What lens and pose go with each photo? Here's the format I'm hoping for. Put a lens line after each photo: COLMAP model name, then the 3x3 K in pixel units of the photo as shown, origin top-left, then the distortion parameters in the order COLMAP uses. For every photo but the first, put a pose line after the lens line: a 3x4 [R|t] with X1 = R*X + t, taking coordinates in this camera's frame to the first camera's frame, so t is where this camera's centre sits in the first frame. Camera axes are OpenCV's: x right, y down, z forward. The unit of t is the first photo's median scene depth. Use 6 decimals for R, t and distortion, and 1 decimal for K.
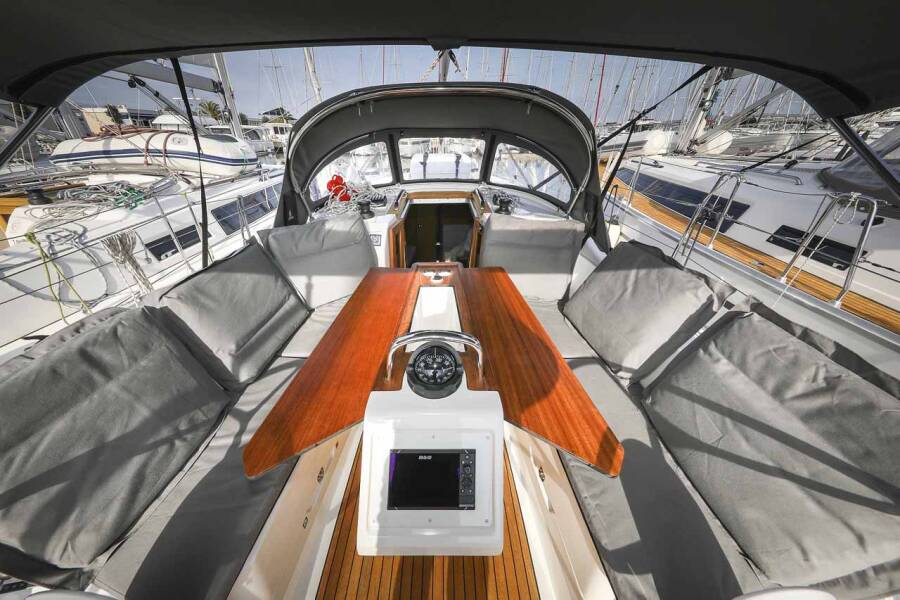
lens RADIAL K [[289.9, 0, 423.9], [0, 289.9, 316.6], [0, 0, 1]] dist [0.005797, -0.000396]
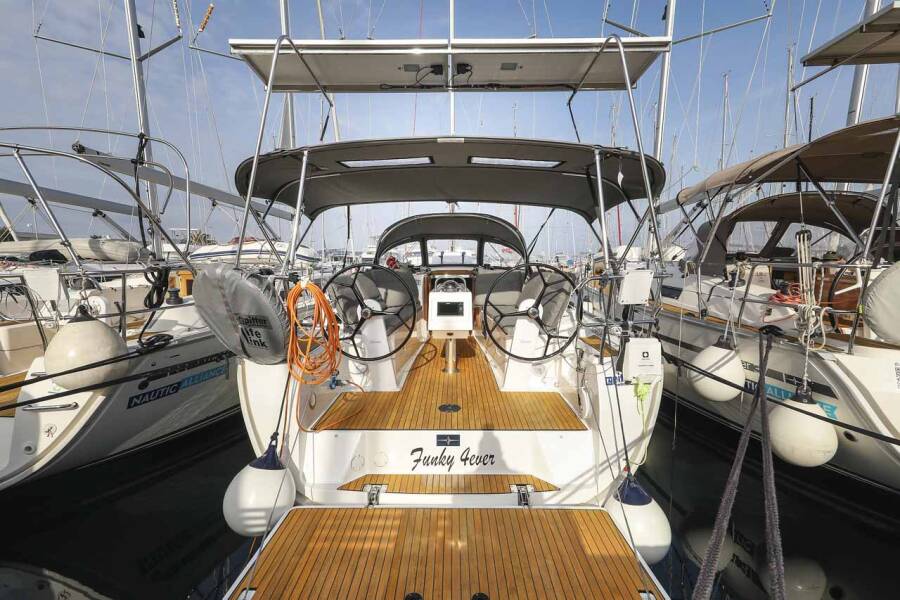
lens RADIAL K [[410.0, 0, 450.1], [0, 410.0, 302.2], [0, 0, 1]] dist [0.008358, 0.000025]
pose [[0.999221, -0.016366, 0.035923, -0.046305], [0.030676, 0.894661, -0.445692, 0.847450], [-0.024845, 0.446447, 0.894465, -1.069864]]
